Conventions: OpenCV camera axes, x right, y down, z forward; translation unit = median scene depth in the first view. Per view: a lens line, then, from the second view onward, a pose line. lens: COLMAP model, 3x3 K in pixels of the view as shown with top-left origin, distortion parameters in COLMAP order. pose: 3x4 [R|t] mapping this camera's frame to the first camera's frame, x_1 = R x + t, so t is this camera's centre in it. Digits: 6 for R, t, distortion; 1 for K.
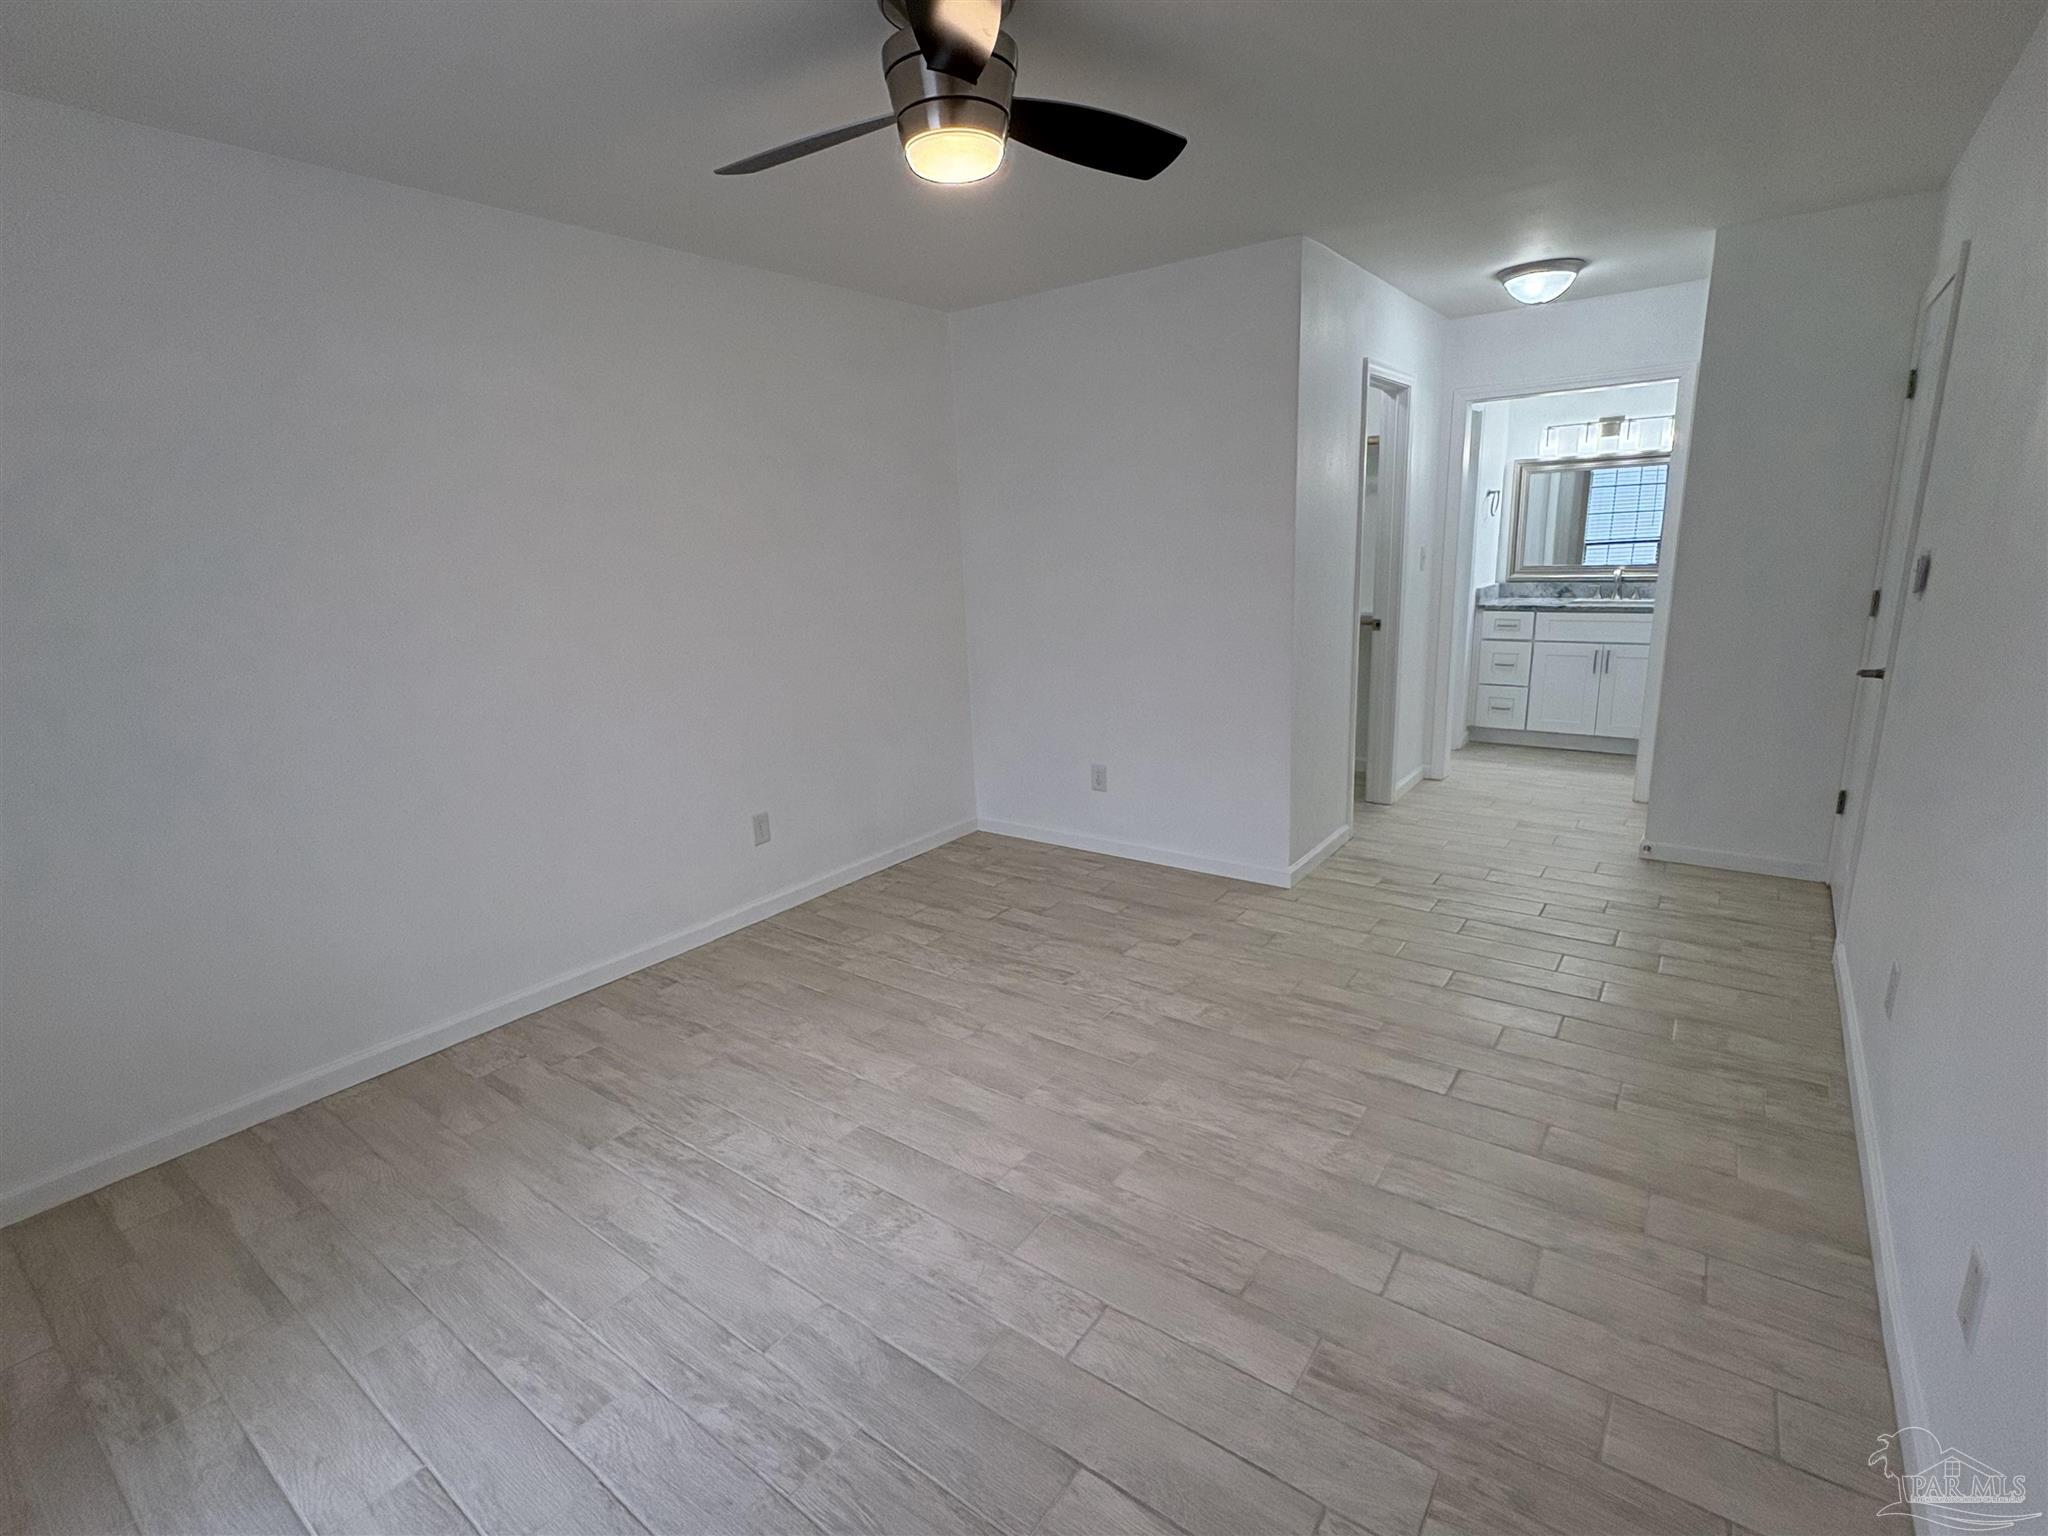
lens RADIAL K [[963.4, 0, 1024.0], [0, 963.4, 768.0], [0, 0, 1]] dist [-0.001814, 0.000356]
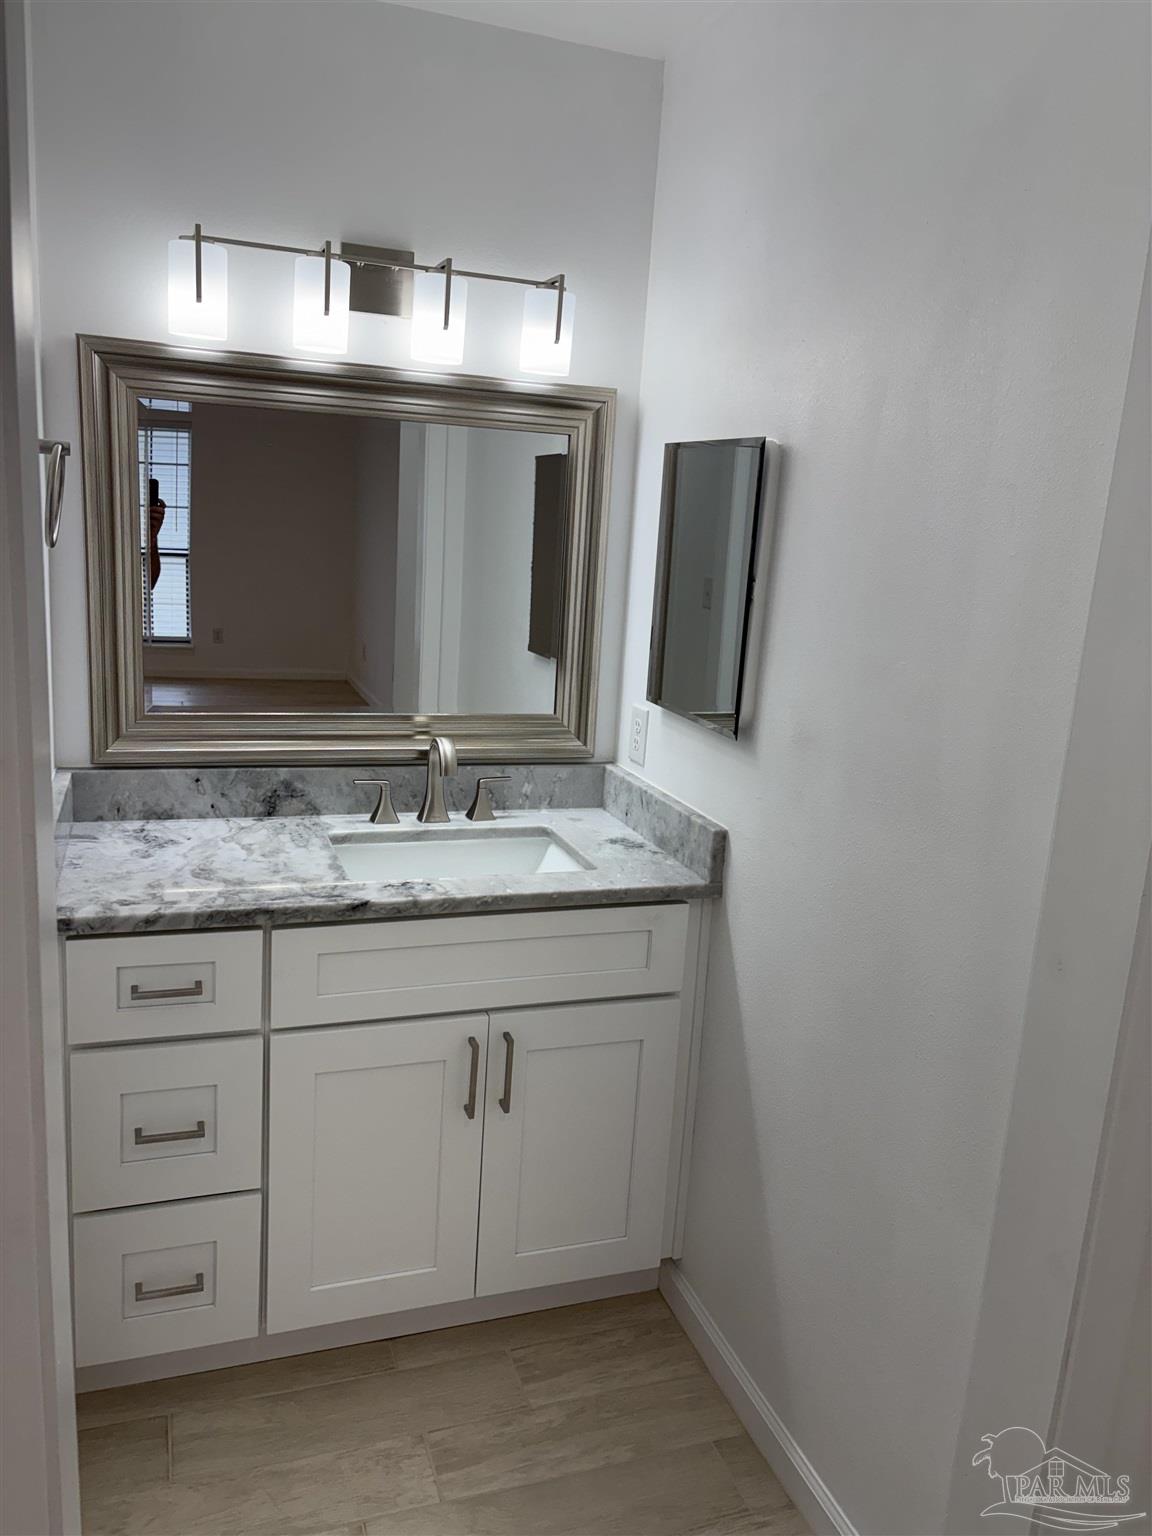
lens RADIAL K [[1156.4, 0, 576.0], [0, 1156.4, 768.0], [0, 0, 1]] dist [0.001721, -0.003452]
pose [[0.565678, -0.102854, 0.818186, 0.388400], [0.122587, 0.991655, 0.039907, -0.245489], [-0.815463, 0.077725, 0.573566, 0.887417]]
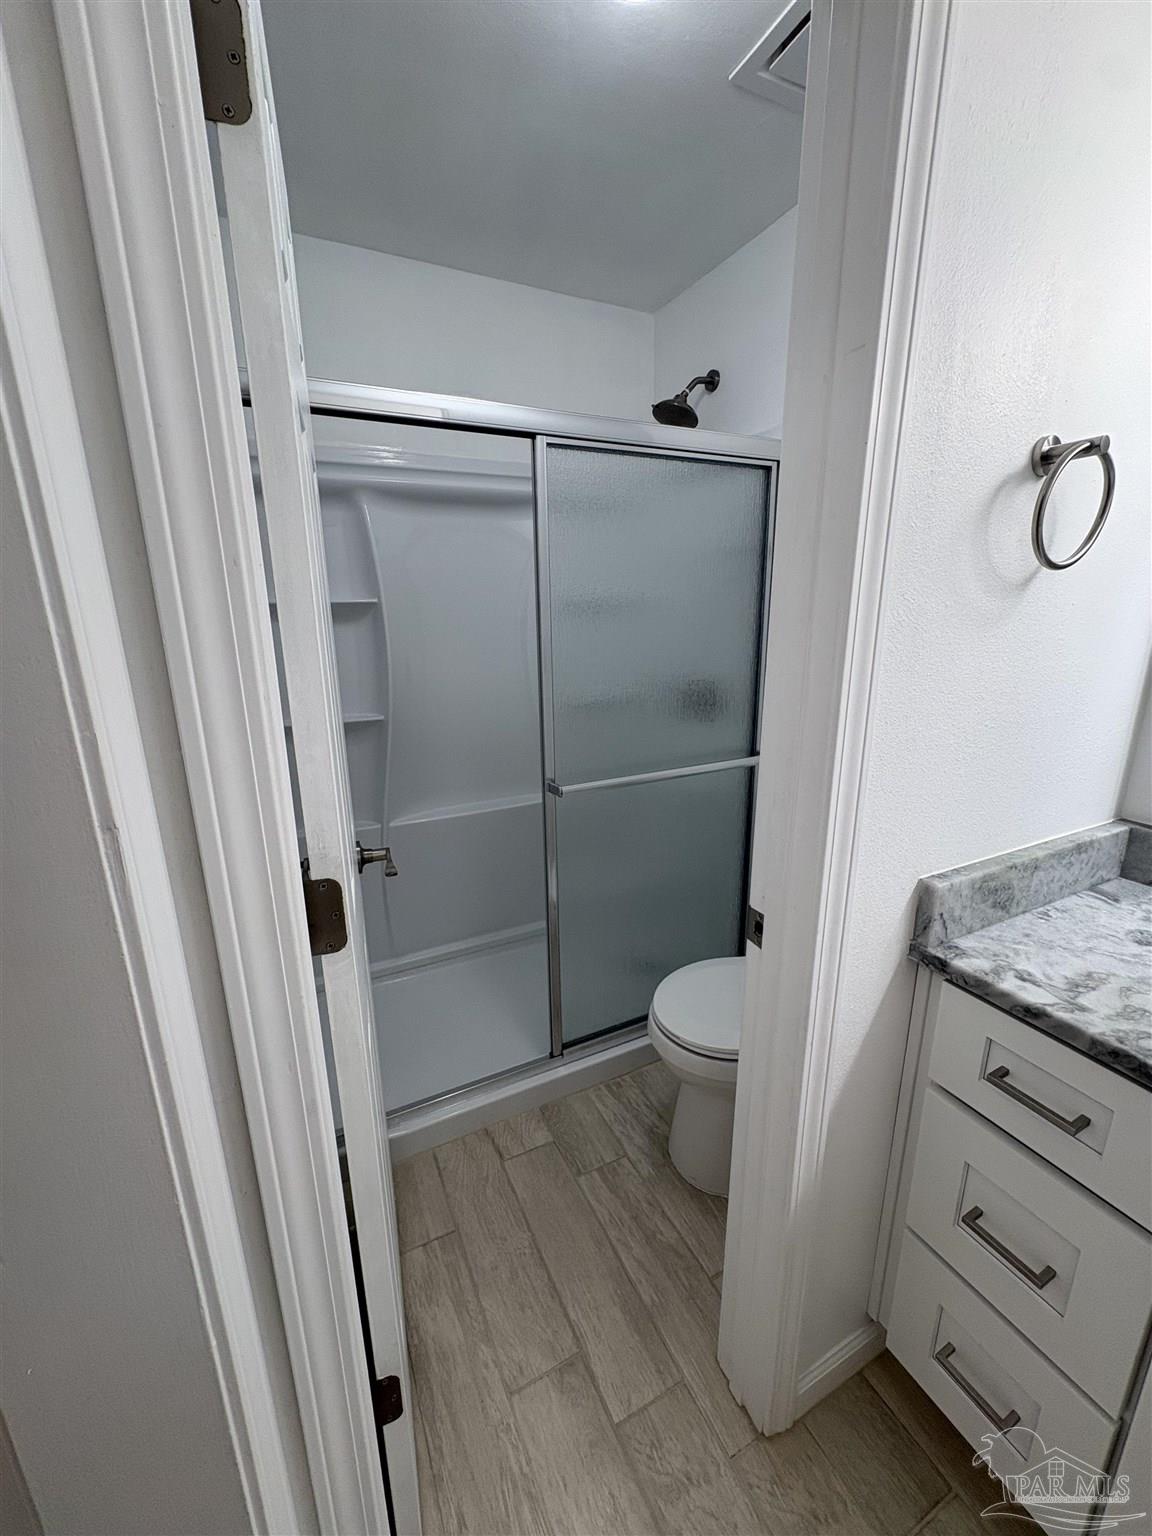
lens RADIAL K [[613.1, 0, 576.0], [0, 613.1, 768.0], [0, 0, 1]] dist [-0.001239, 0.000513]
pose [[0.895823, 0.150385, -0.418194, 0.551670], [-0.143582, 0.988479, 0.047894, -0.253479], [0.420578, 0.017140, 0.907094, 1.008241]]
